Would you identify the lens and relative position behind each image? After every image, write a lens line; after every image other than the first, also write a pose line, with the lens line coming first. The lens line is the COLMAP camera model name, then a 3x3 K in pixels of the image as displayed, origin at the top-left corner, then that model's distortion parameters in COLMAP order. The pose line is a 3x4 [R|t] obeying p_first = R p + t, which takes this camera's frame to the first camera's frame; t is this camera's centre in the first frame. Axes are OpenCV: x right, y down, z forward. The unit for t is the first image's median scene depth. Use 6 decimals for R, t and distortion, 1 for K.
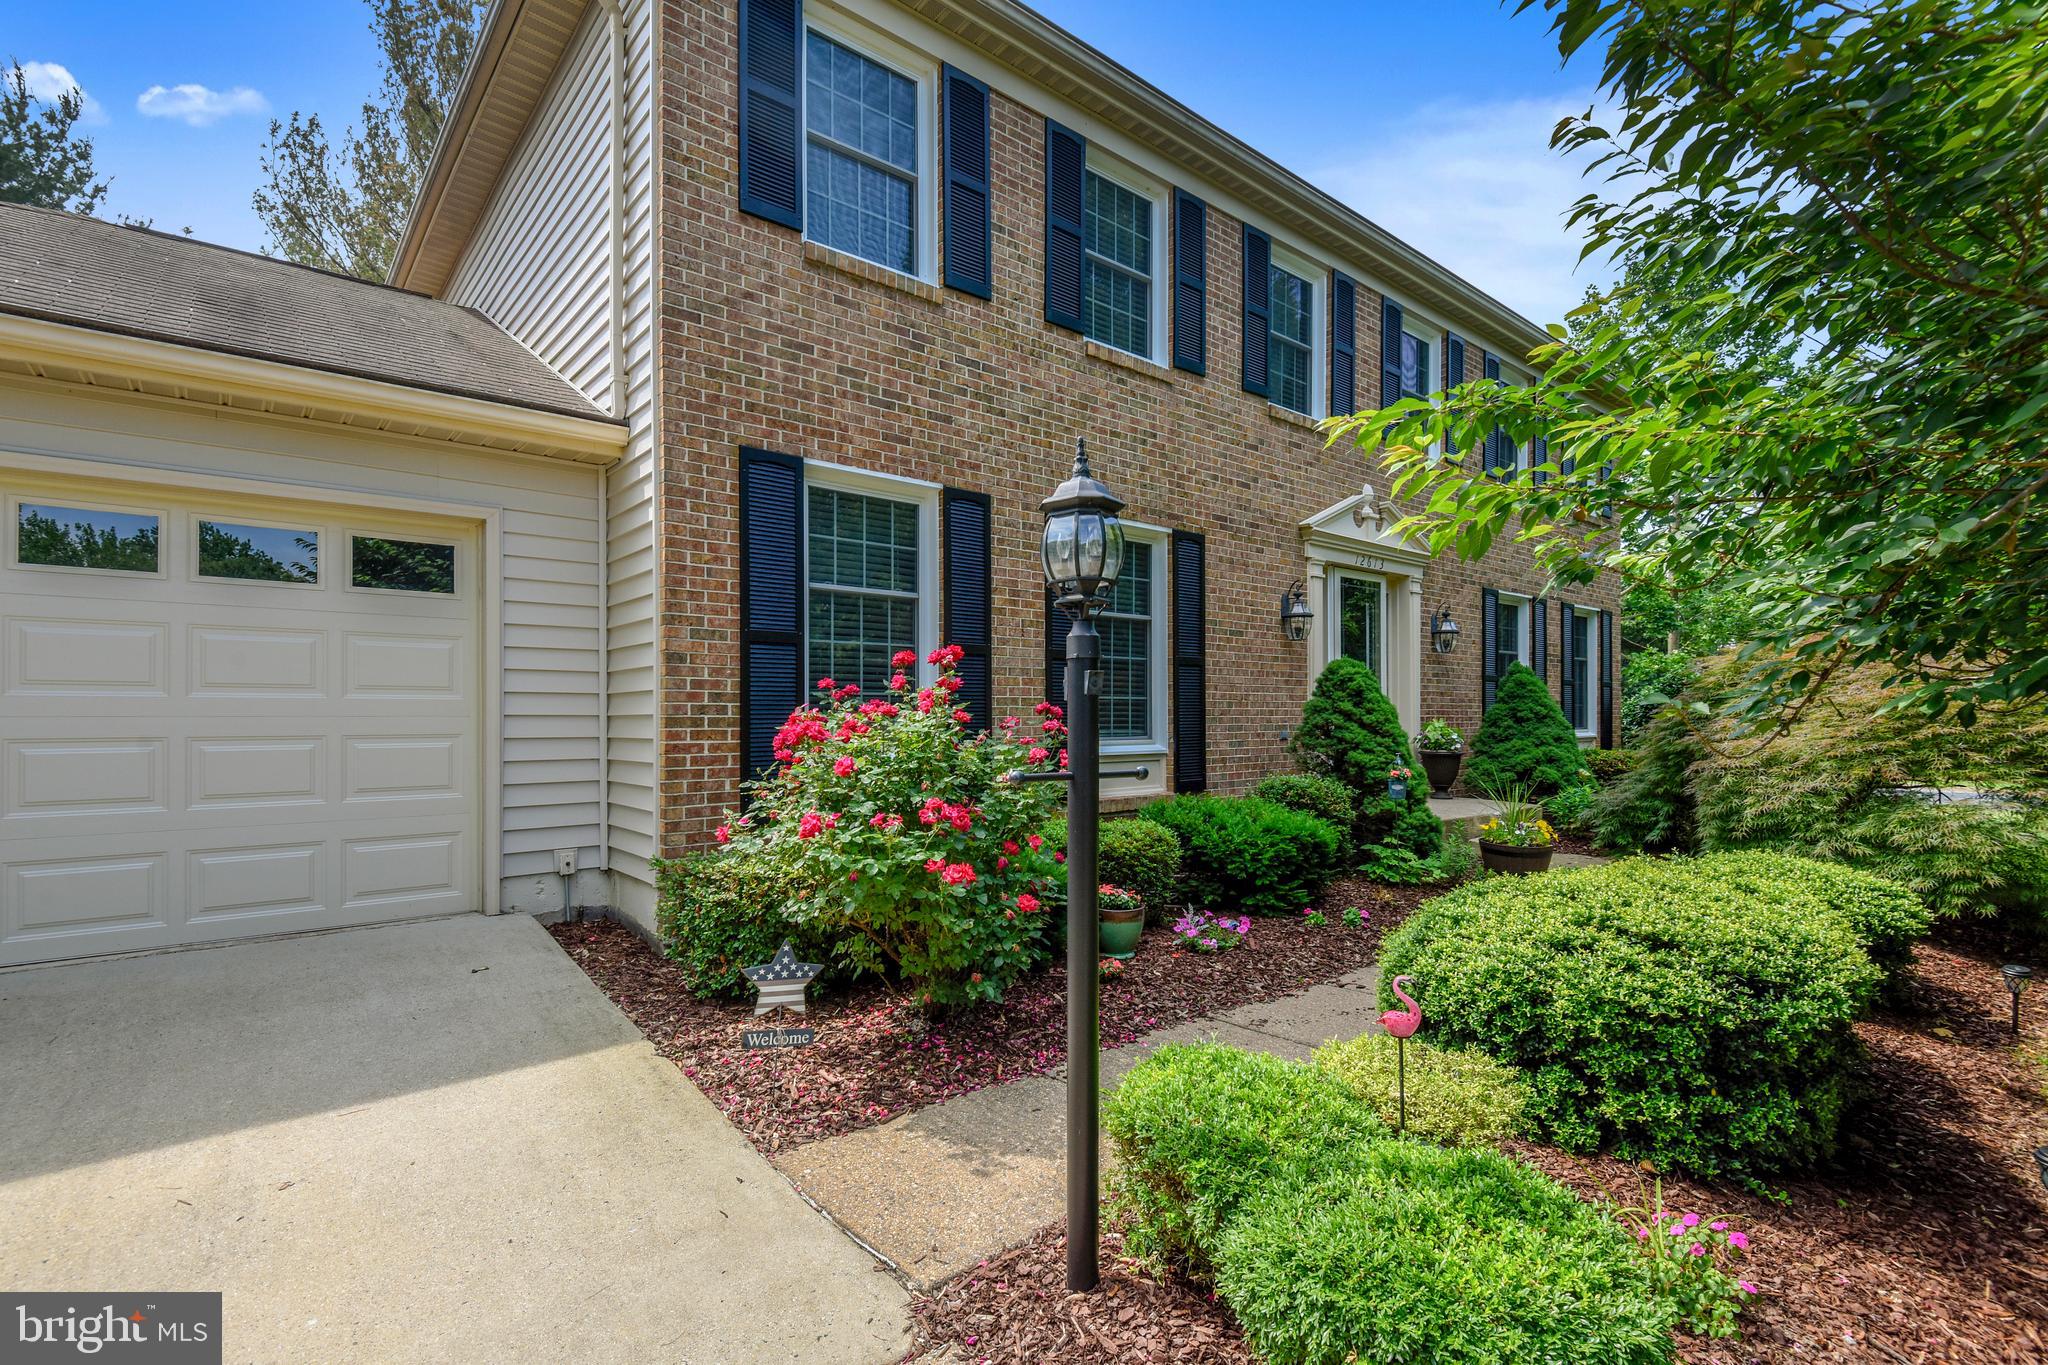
lens RADIAL K [[924.0, 0, 1024.0], [0, 924.0, 682.5], [0, 0, 1]] dist [0.038893, -0.029301]
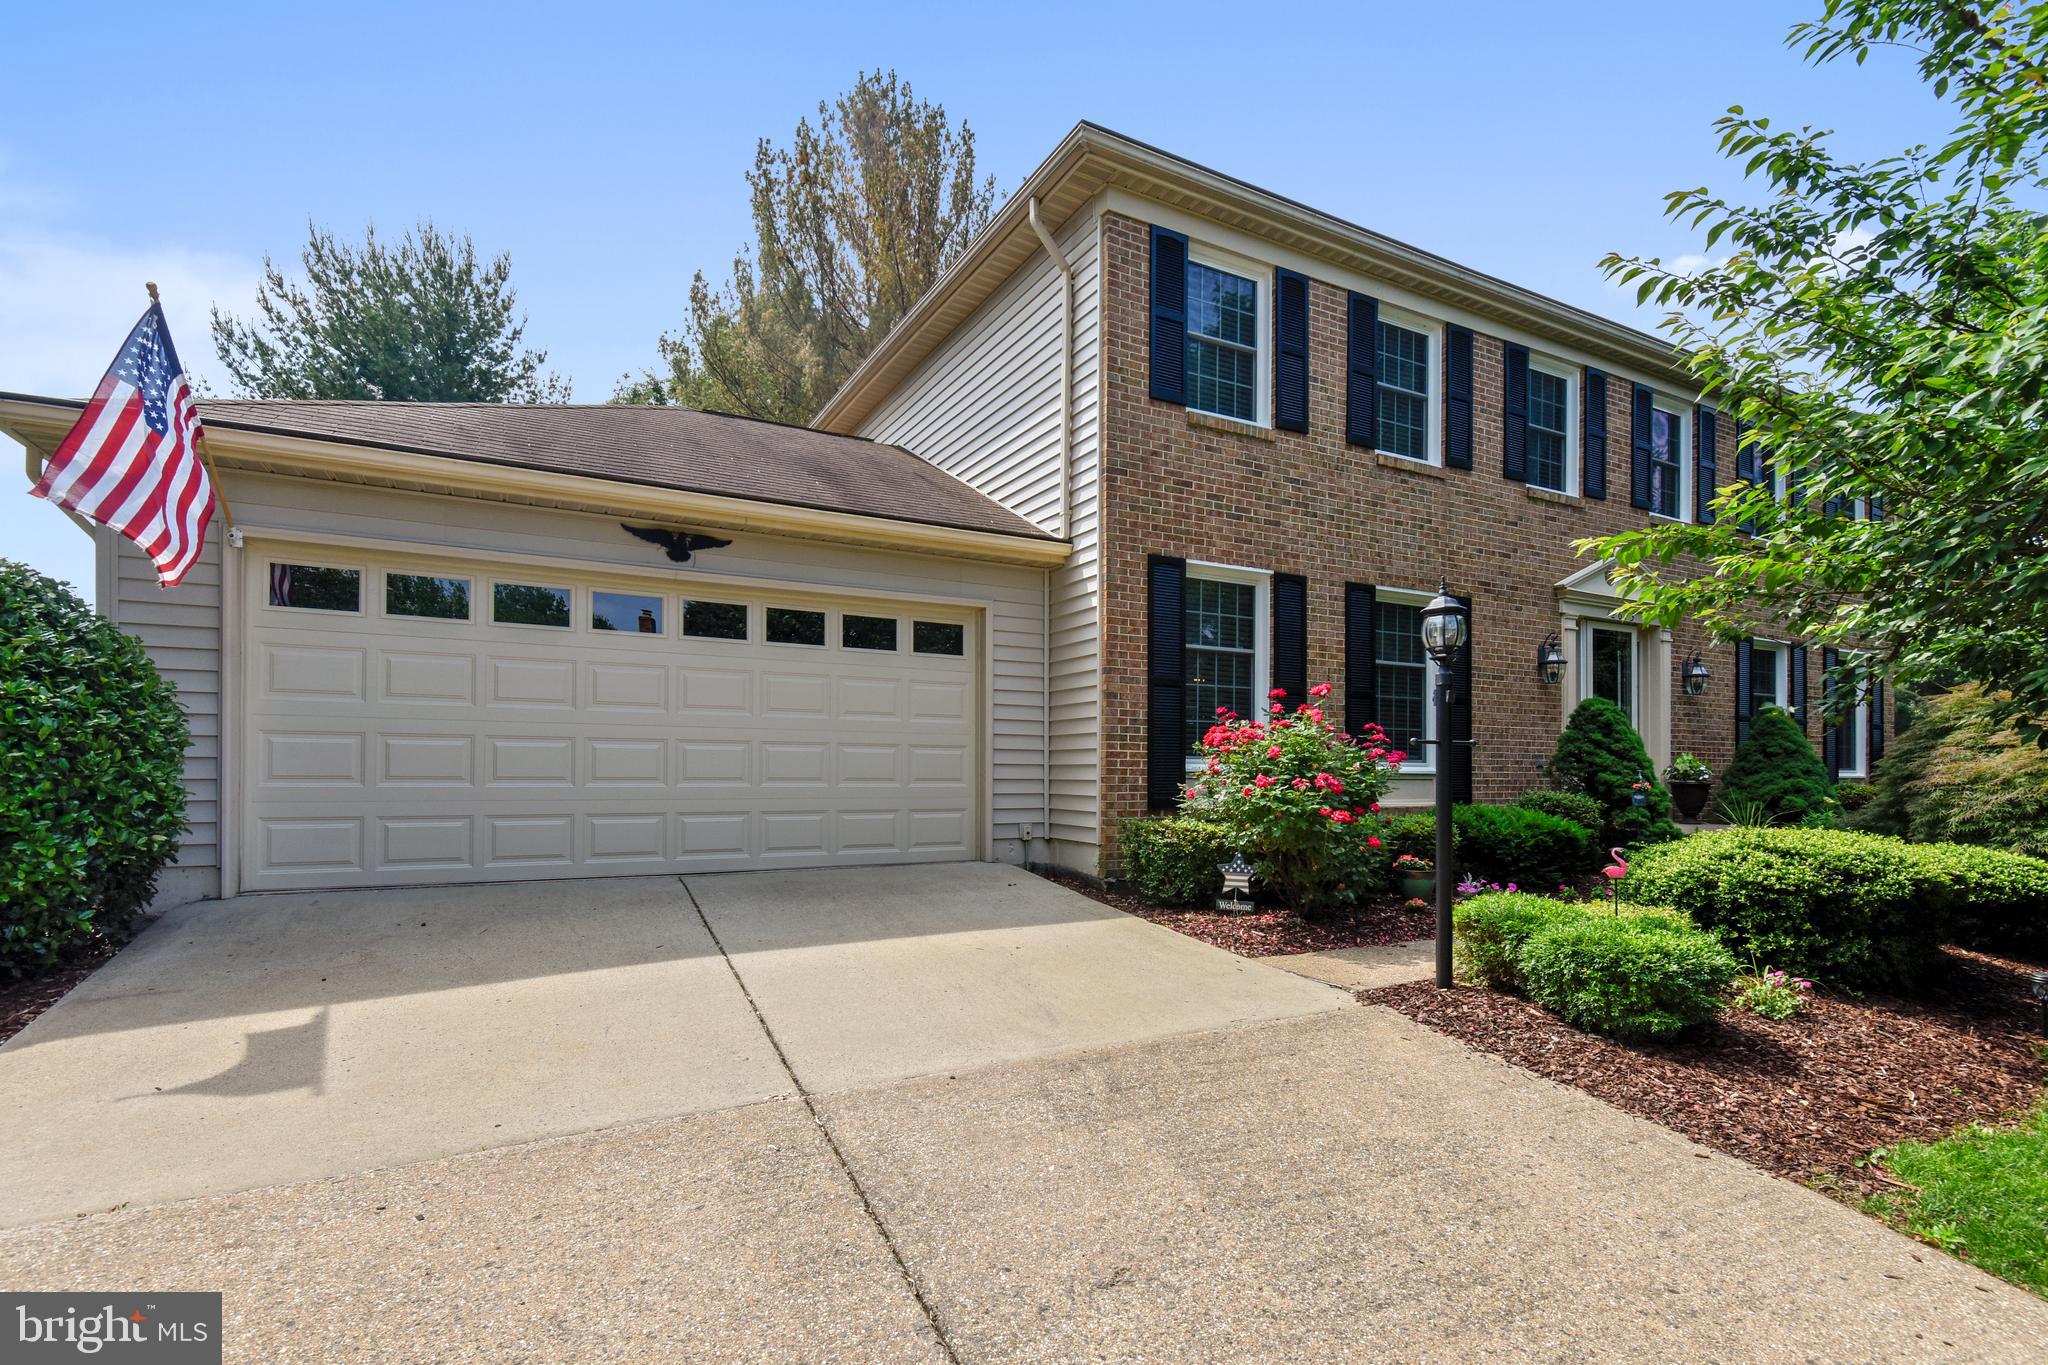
lens RADIAL K [[976.9, 0, 1038.1], [0, 976.9, 736.2], [0, 0, 1]] dist [0.042813, -0.036824]
pose [[0.982050, 0.002549, -0.188602, -0.150079], [-0.002943, 0.999994, -0.001807, 0.034723], [0.188597, 0.002329, 0.982052, -0.479759]]
